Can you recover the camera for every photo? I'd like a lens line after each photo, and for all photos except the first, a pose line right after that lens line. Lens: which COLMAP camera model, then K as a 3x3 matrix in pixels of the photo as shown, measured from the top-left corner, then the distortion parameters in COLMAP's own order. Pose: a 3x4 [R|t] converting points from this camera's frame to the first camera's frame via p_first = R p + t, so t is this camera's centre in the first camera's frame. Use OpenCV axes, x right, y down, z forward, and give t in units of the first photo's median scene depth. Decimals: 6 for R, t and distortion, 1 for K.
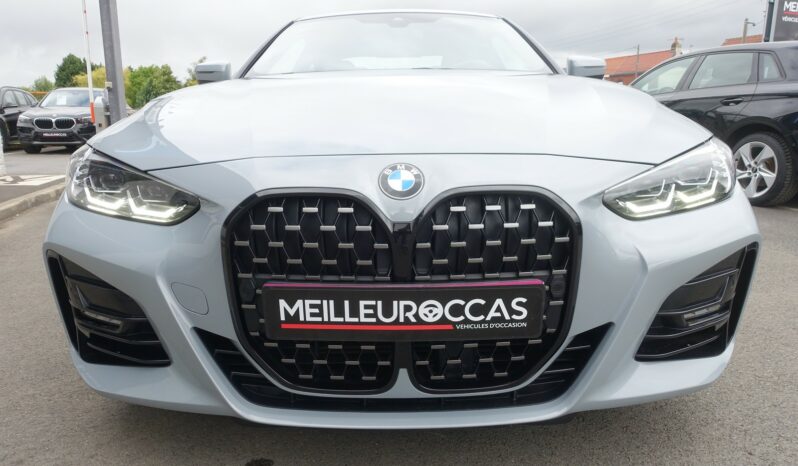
lens RADIAL K [[548.1, 0, 398.7], [0, 548.1, 232.8], [0, 0, 1]] dist [-0.007188, -0.000525]
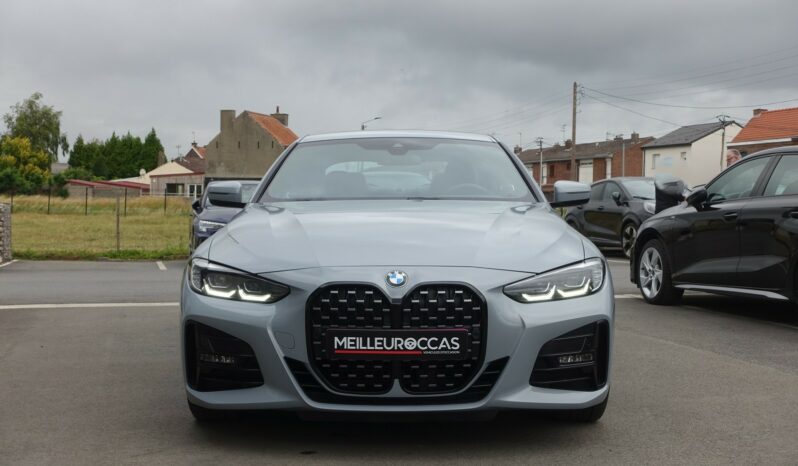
lens RADIAL K [[1095.3, 0, 402.3], [0, 1095.3, 231.8], [0, 0, 1]] dist [0.002668, 0.000000]
pose [[0.999942, 0.010724, 0.001065, 0.020024], [-0.010344, 0.982818, -0.184285, 0.472211], [-0.003023, 0.184263, 0.982872, -2.959181]]
